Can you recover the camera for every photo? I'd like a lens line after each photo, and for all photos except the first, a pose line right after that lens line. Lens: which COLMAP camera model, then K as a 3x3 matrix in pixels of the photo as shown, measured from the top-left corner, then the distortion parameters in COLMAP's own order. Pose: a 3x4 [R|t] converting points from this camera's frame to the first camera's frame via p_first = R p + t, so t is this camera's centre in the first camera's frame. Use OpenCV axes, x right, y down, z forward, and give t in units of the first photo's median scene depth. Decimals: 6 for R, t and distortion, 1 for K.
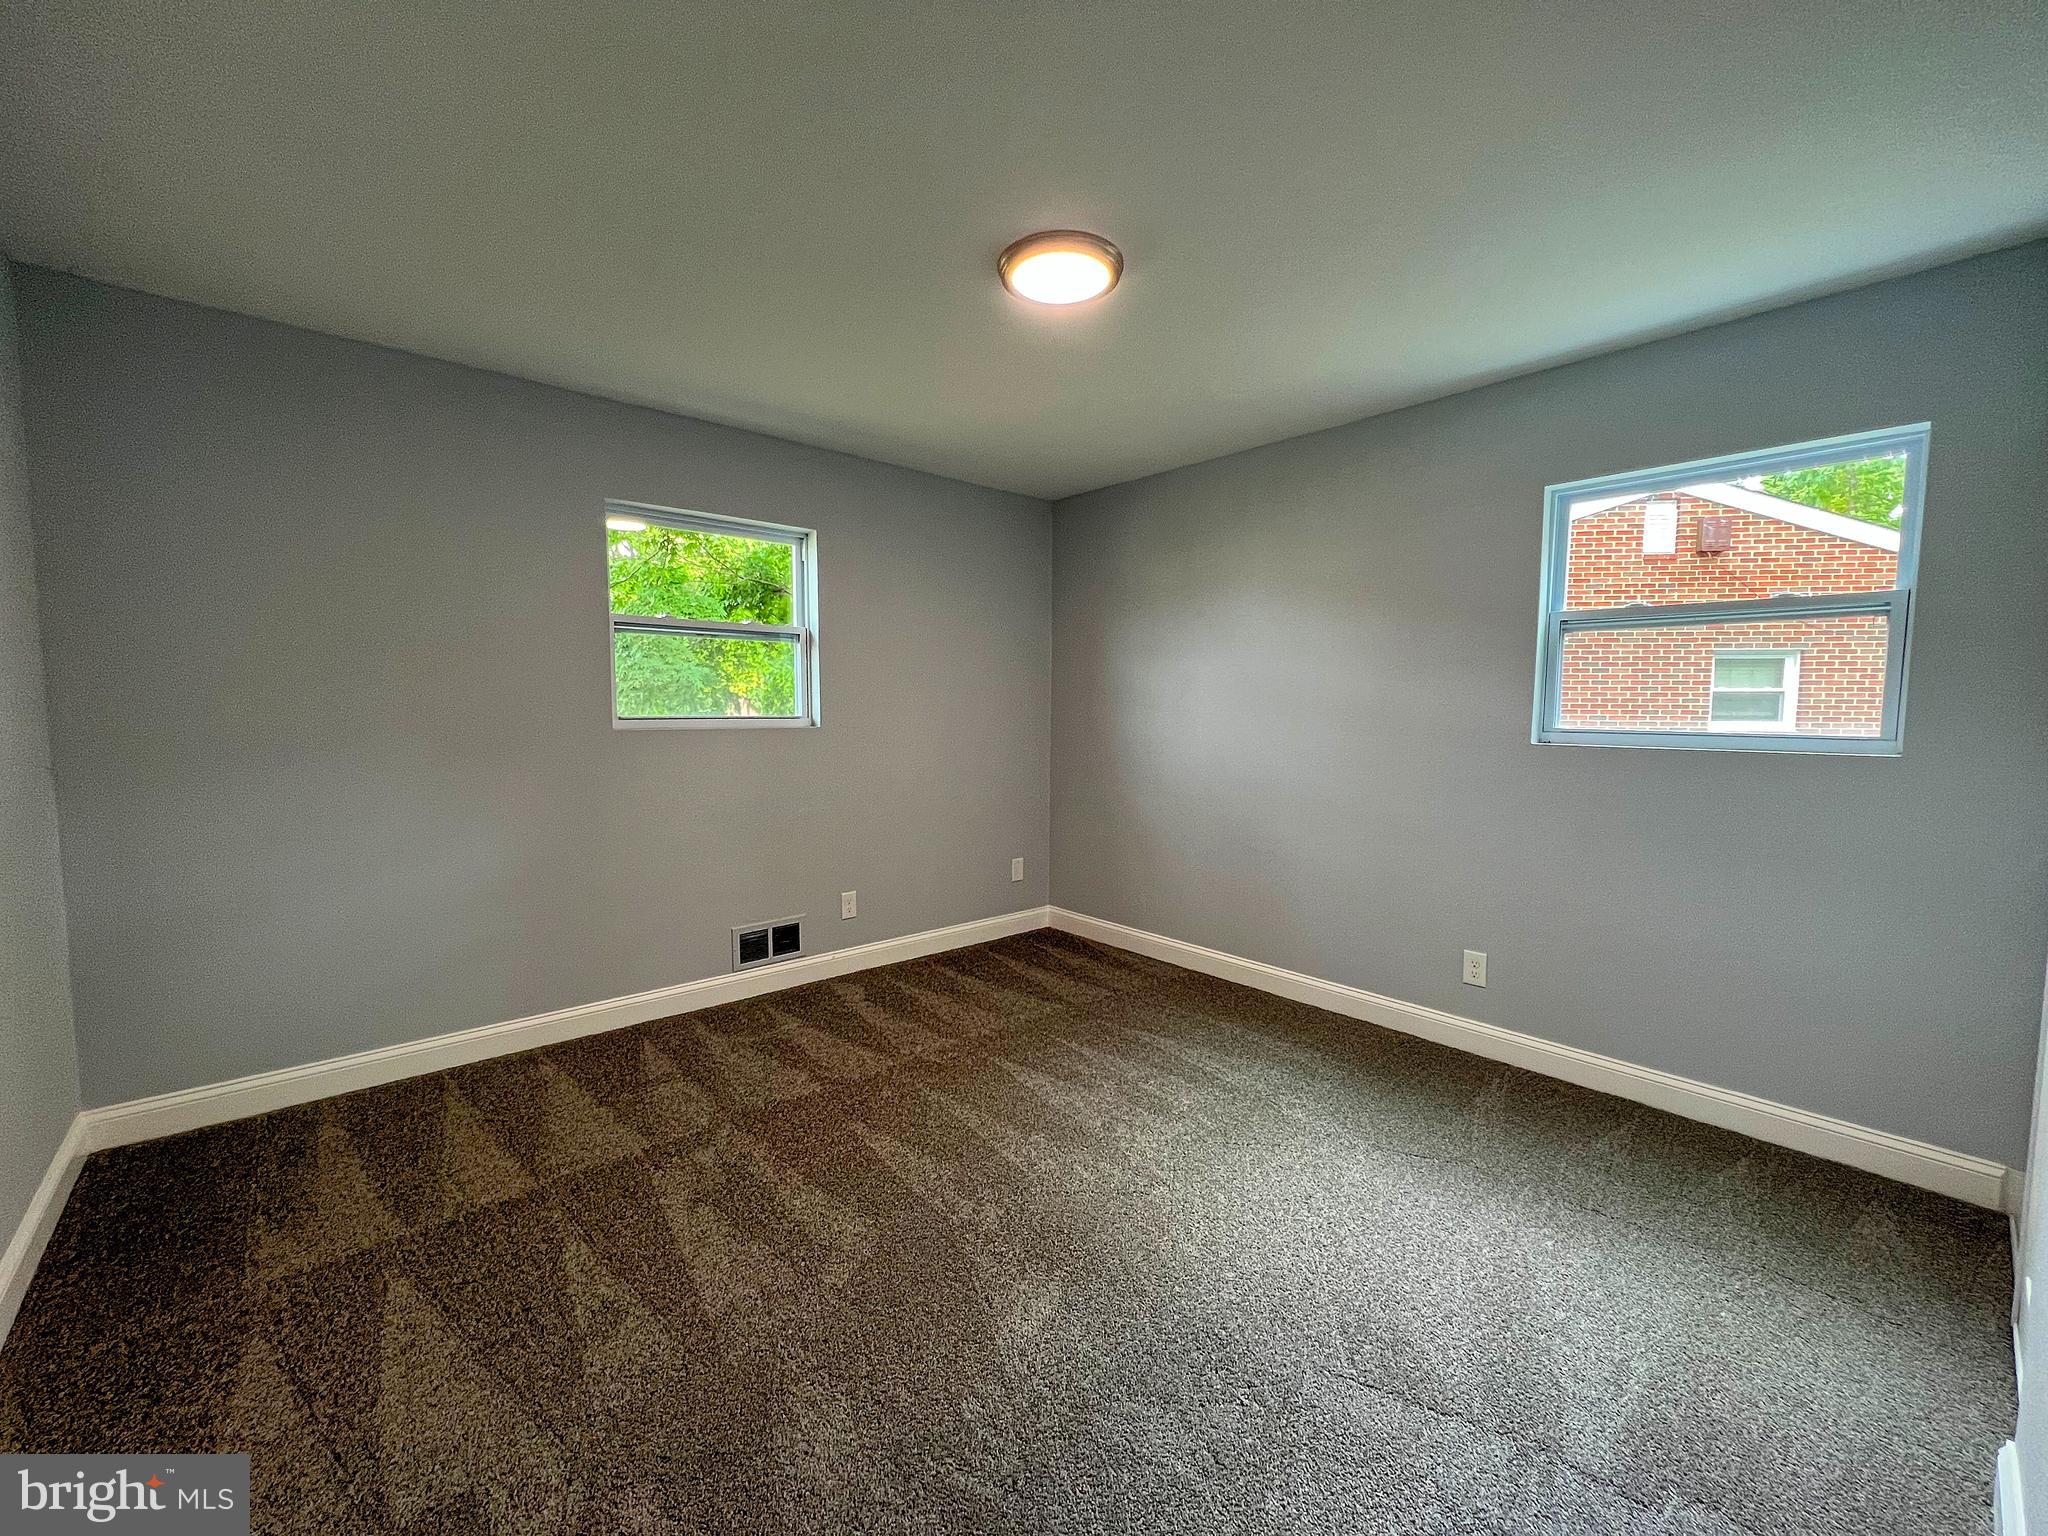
lens RADIAL K [[817.7, 0, 1034.5], [0, 817.7, 772.5], [0, 0, 1]] dist [-0.001234, 0.000737]
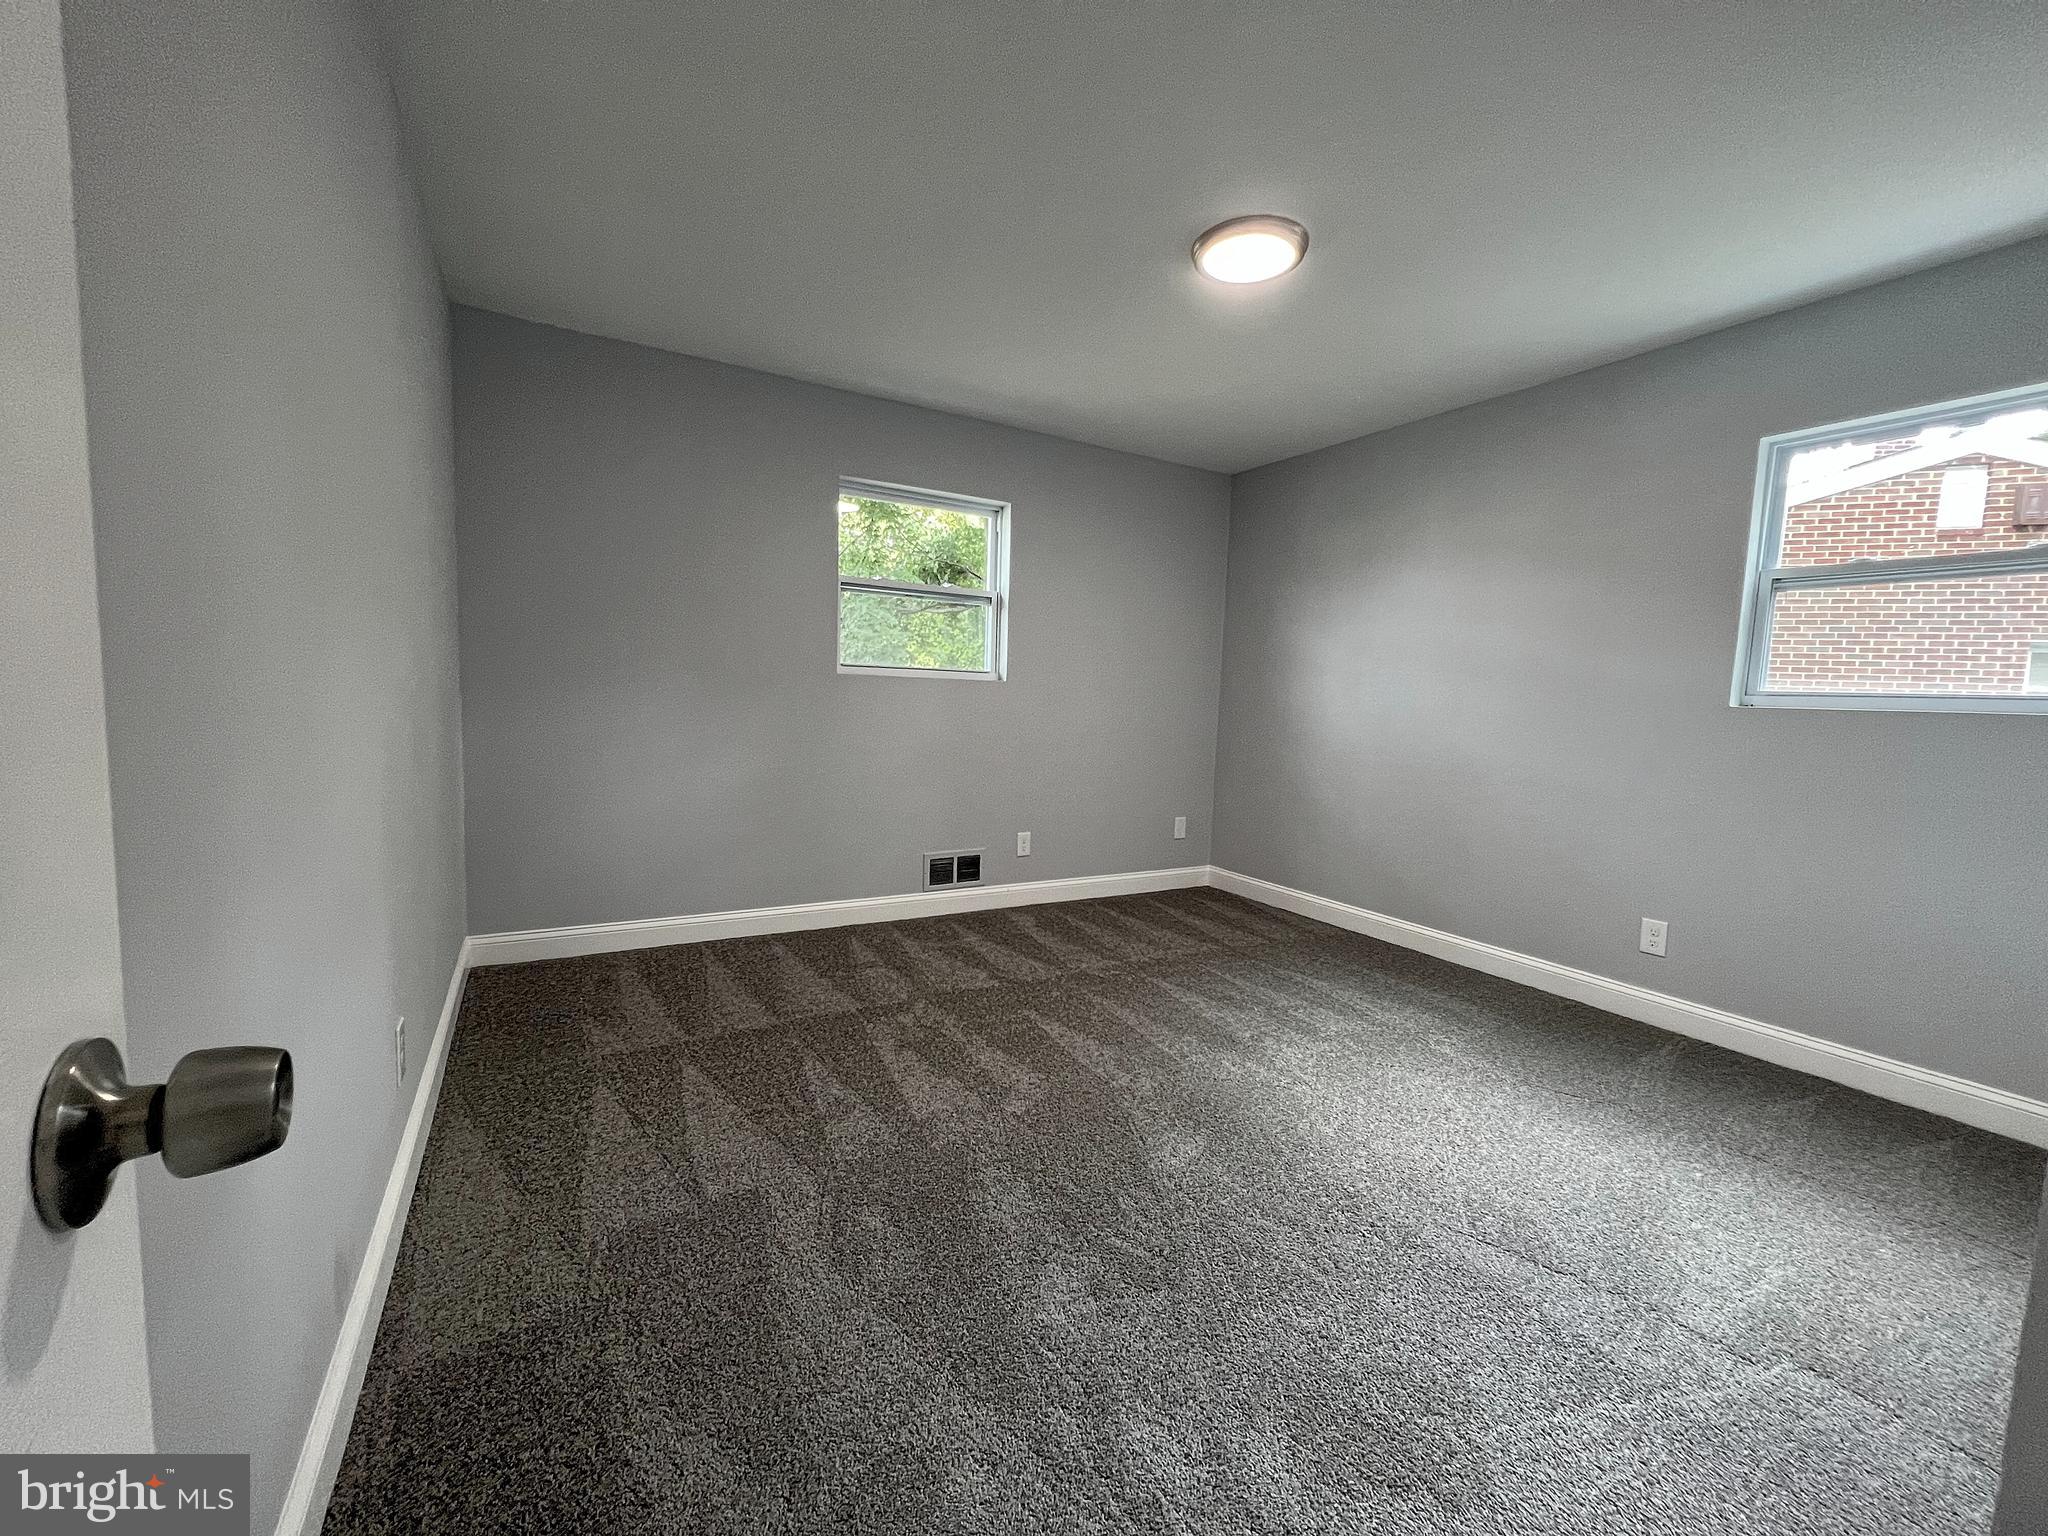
lens RADIAL K [[817.7, 0, 1033.4], [0, 817.7, 764.2], [0, 0, 1]] dist [-0.001234, 0.000737]
pose [[0.978897, 0.047890, -0.198662, -0.001711], [-0.047183, 0.998852, 0.008292, 0.074671], [0.198831, 0.001257, 0.980033, -0.125807]]
